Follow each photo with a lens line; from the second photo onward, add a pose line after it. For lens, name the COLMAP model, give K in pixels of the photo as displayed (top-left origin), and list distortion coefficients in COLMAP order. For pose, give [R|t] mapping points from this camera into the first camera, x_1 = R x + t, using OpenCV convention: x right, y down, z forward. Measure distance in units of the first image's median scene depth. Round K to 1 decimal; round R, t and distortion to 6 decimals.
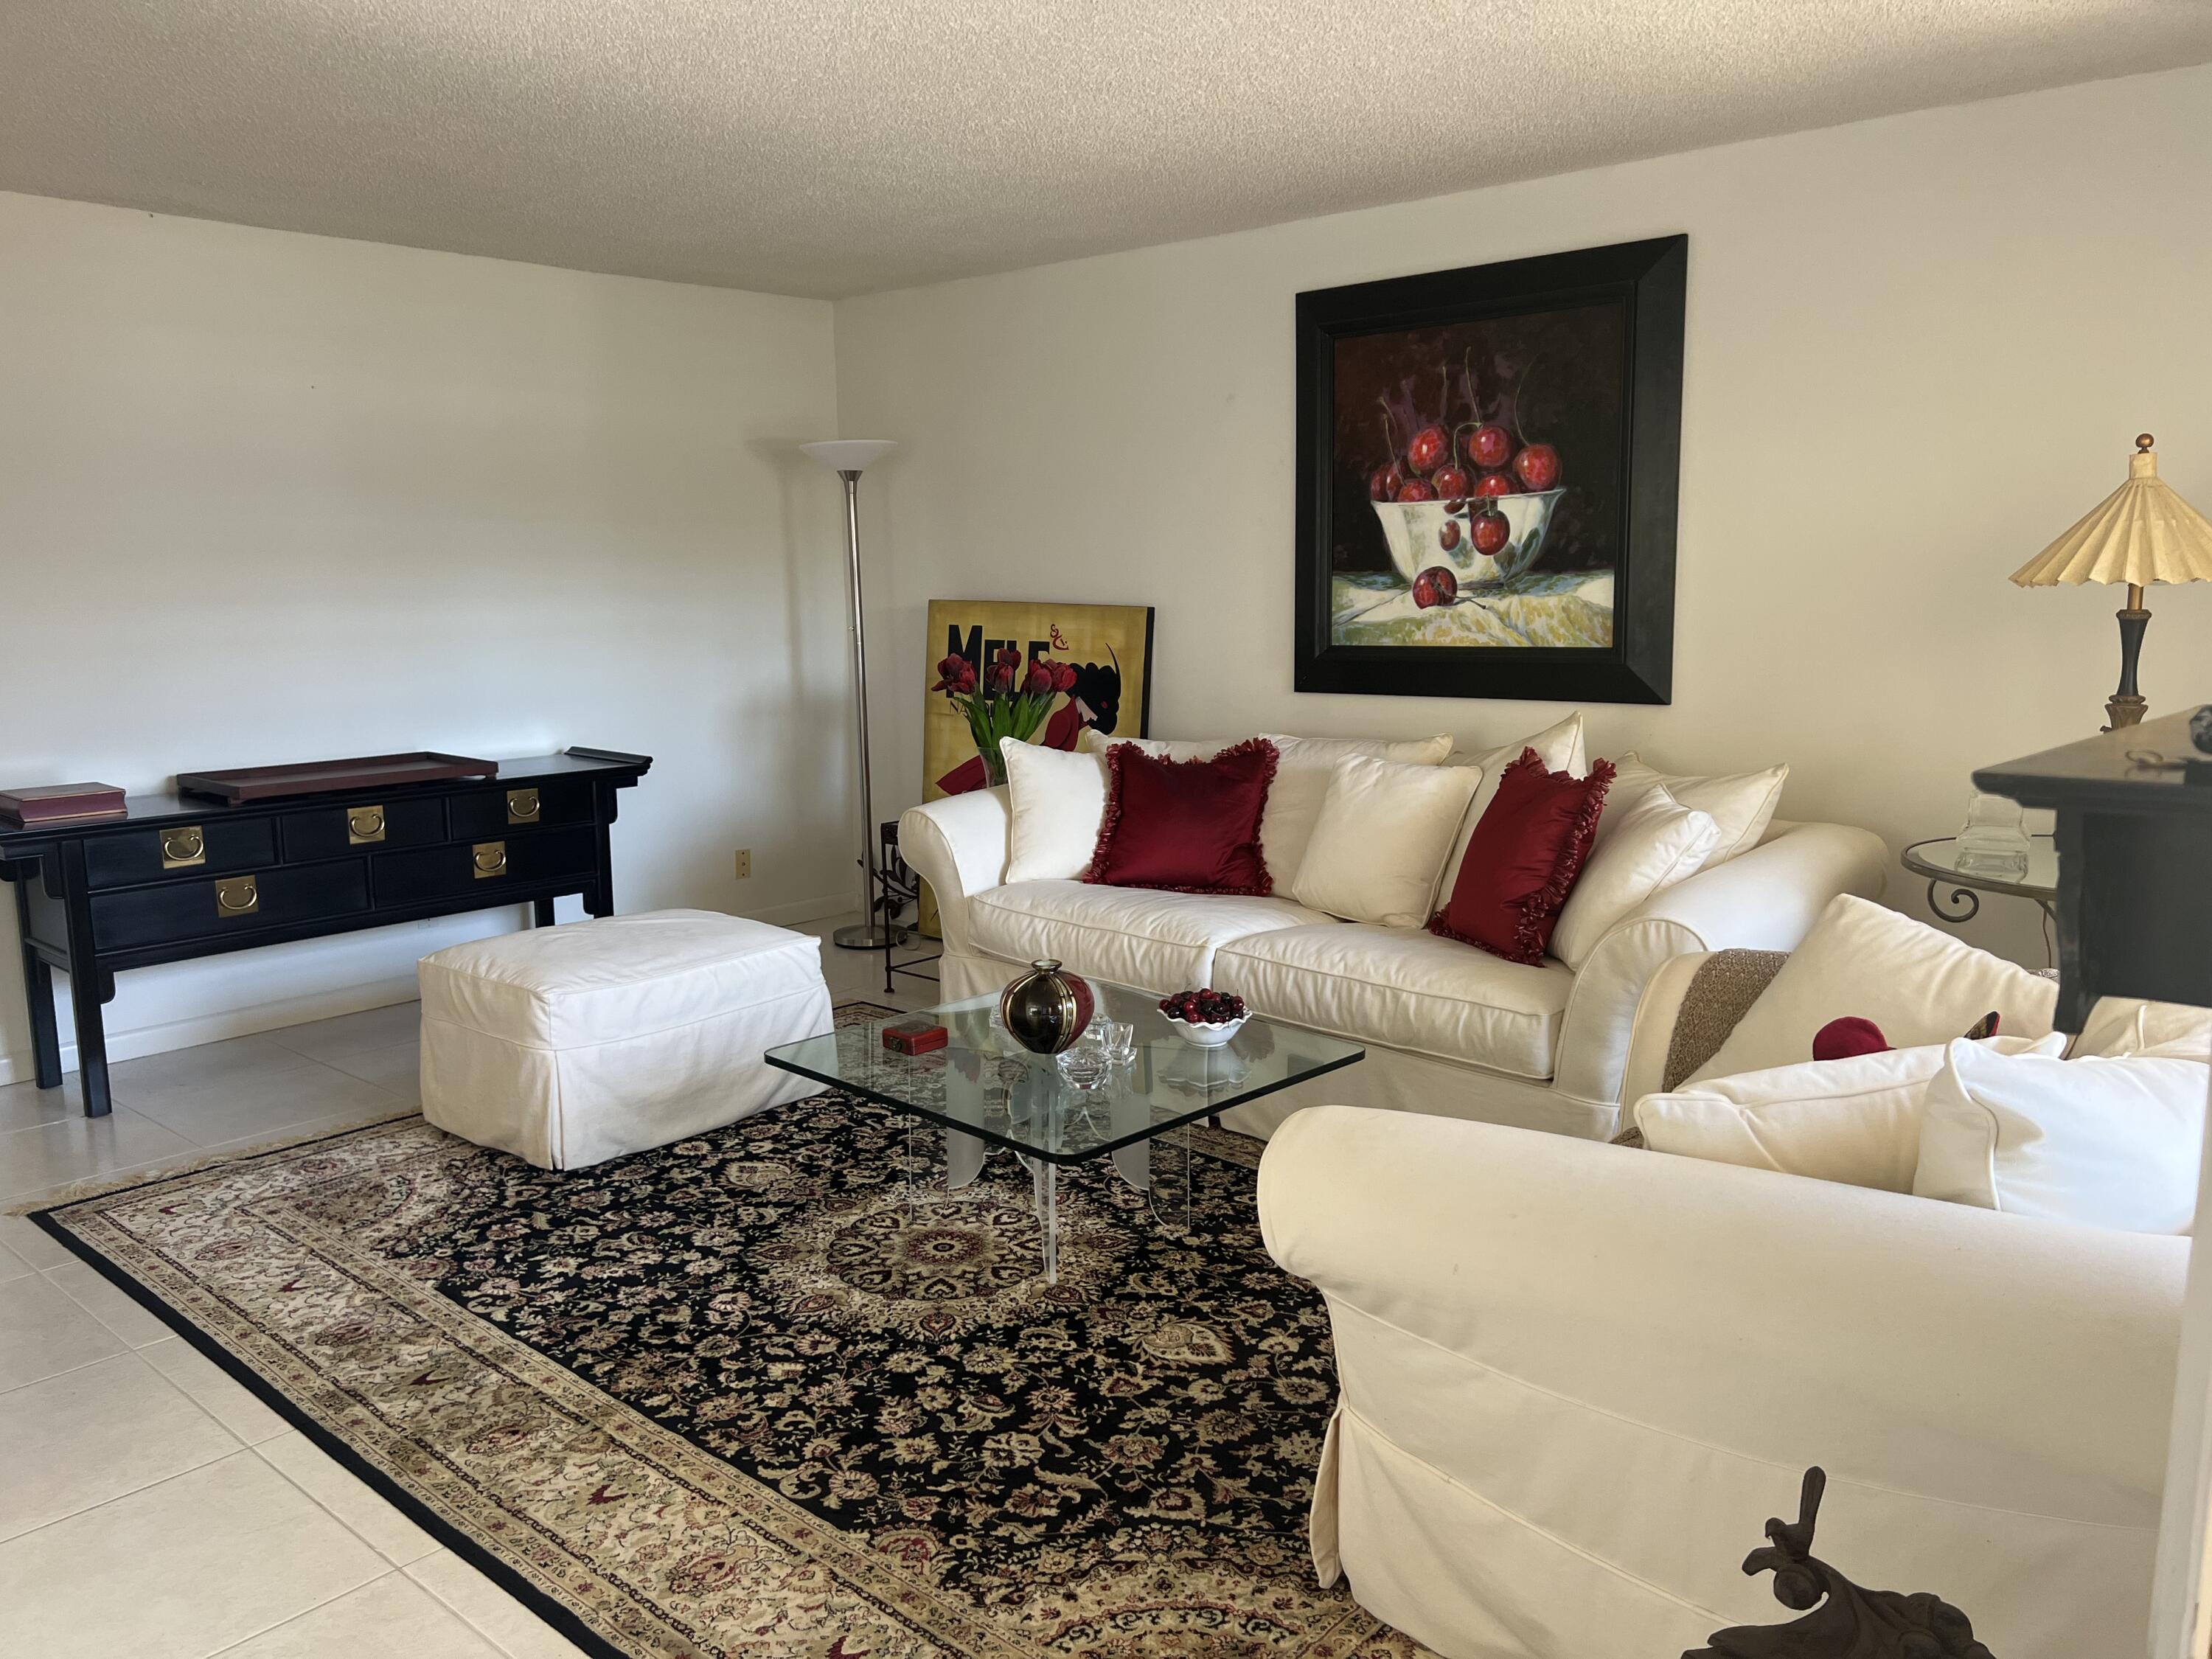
lens RADIAL K [[1640.3, 0, 1092.7], [0, 1640.3, 835.5], [0, 0, 1]] dist [0.048820, -0.061142]
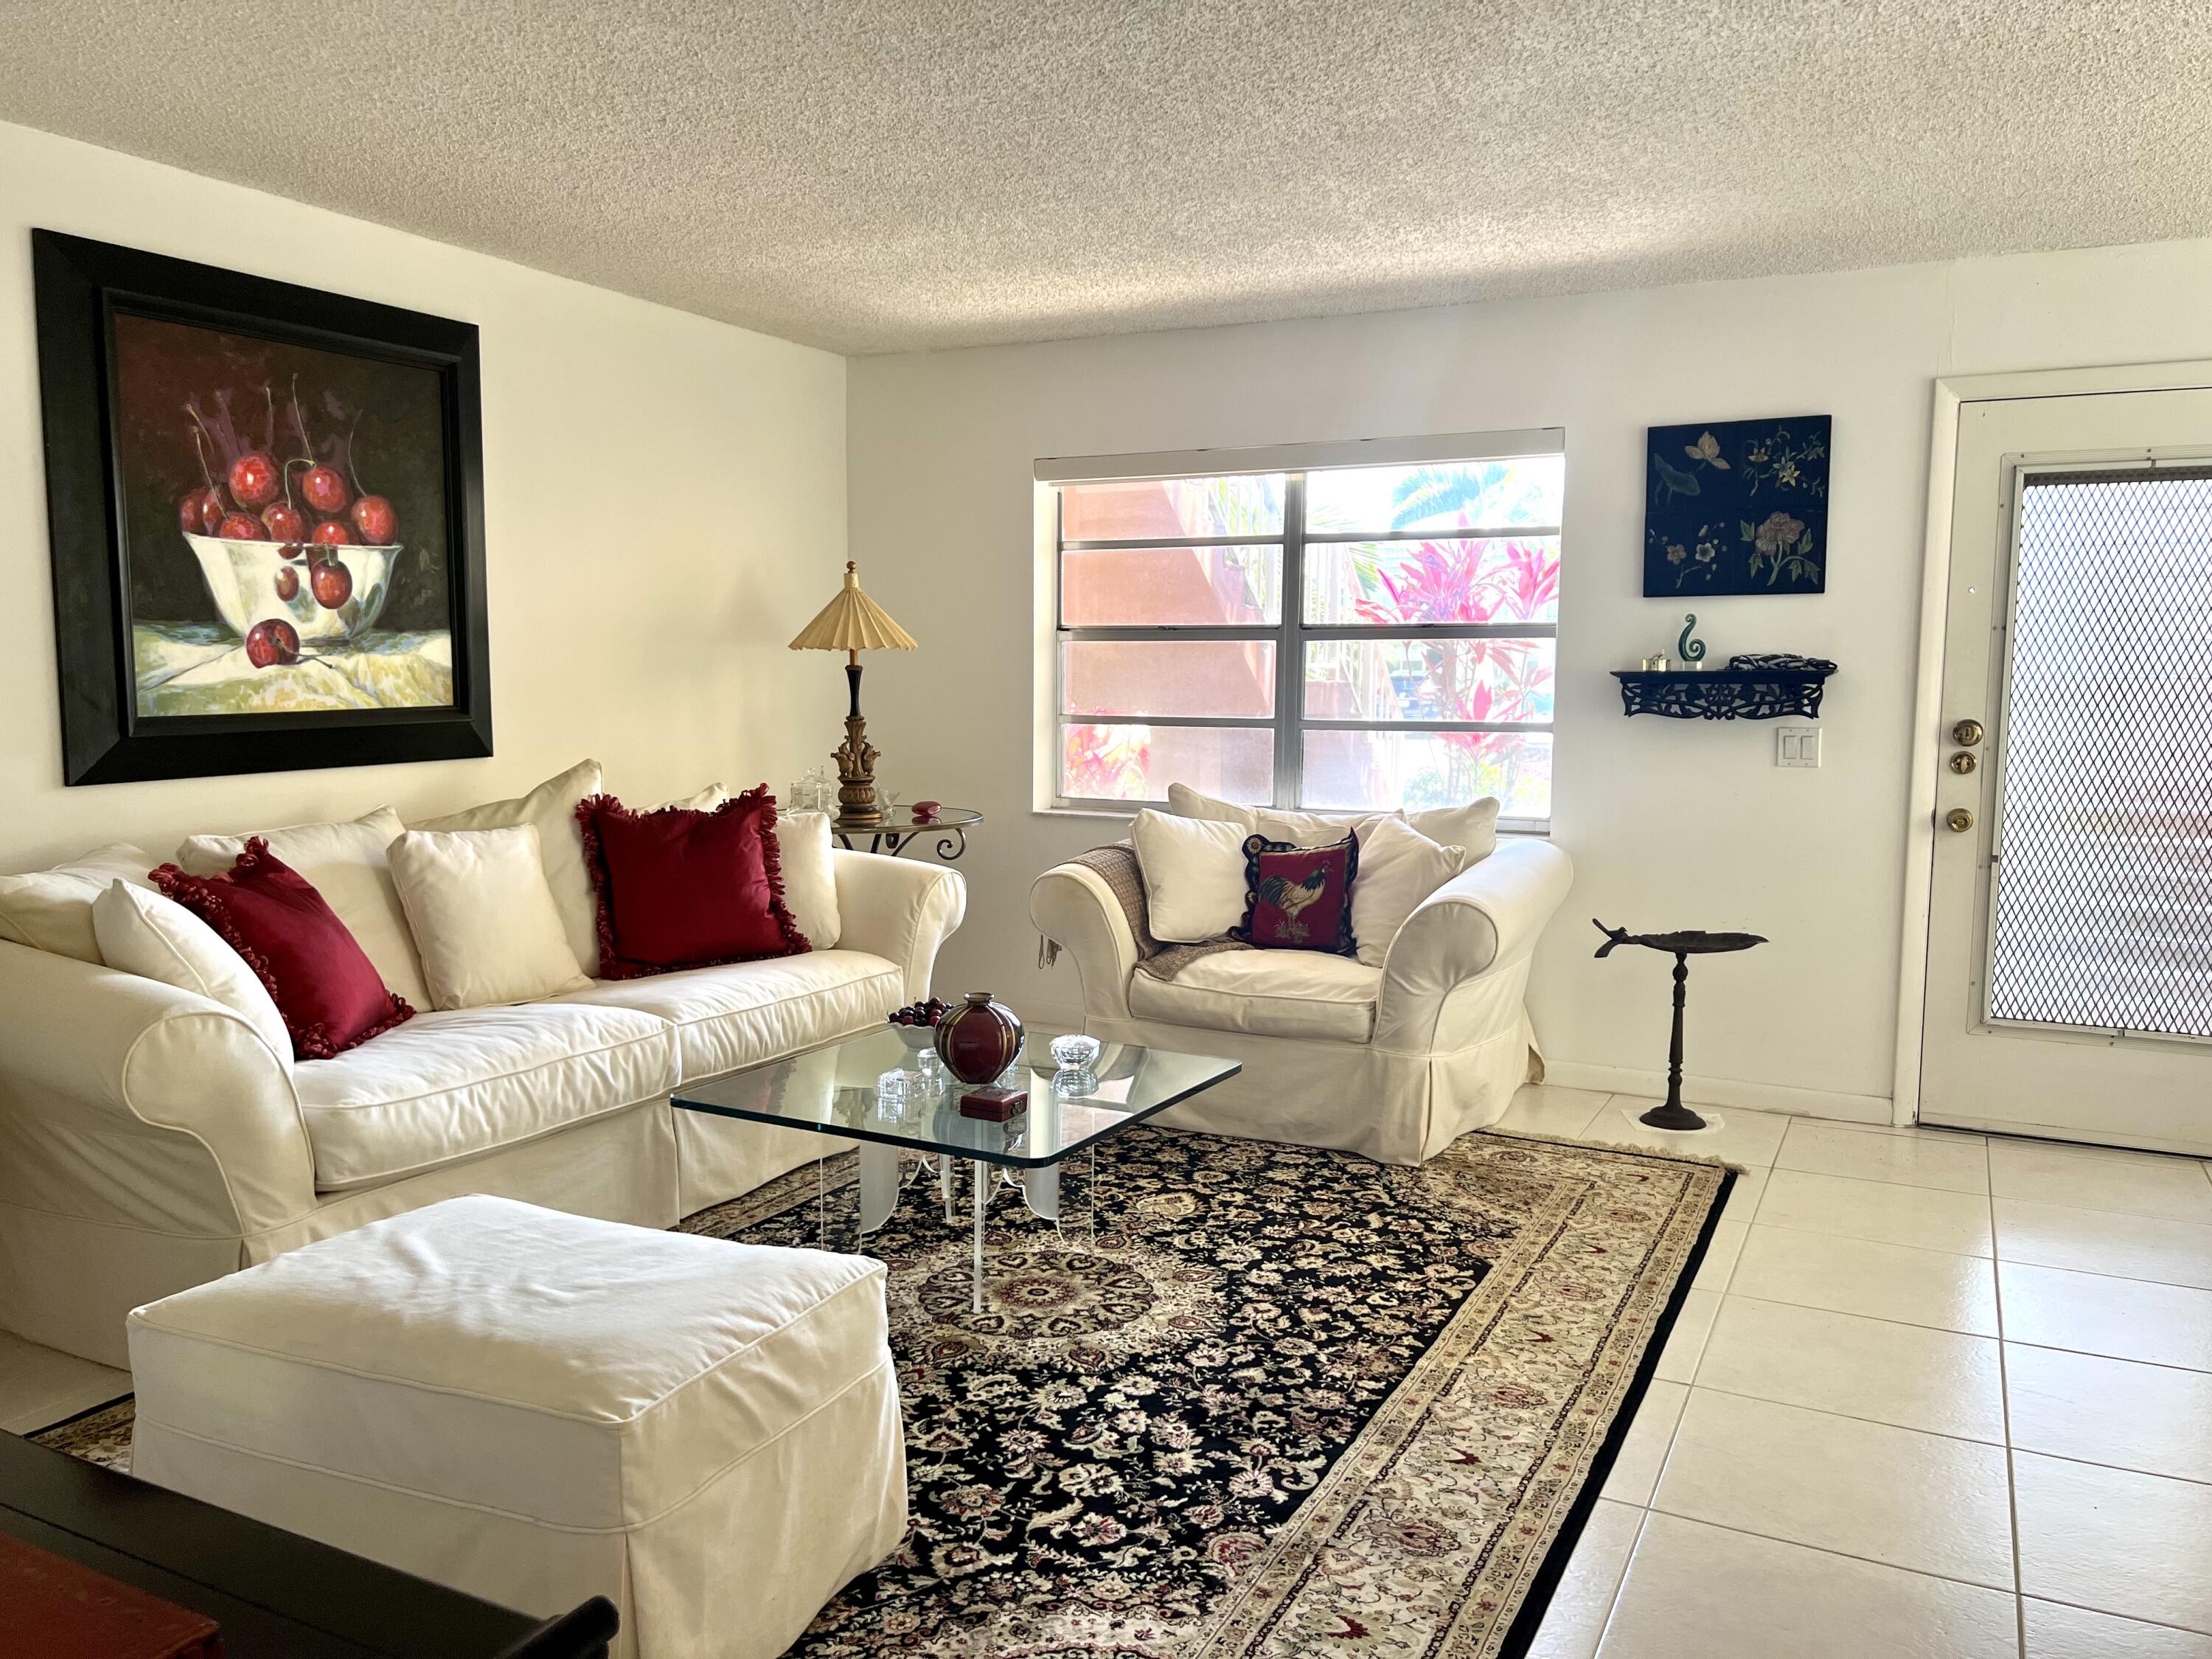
lens RADIAL K [[1640.3, 0, 1096.1], [0, 1640.3, 830.1], [0, 0, 1]] dist [0.048820, -0.061142]
pose [[-0.245687, -0.089260, 0.965231, -0.771042], [0.149046, 0.980432, 0.128603, -0.108694], [-0.957822, 0.175460, -0.227576, 0.851376]]
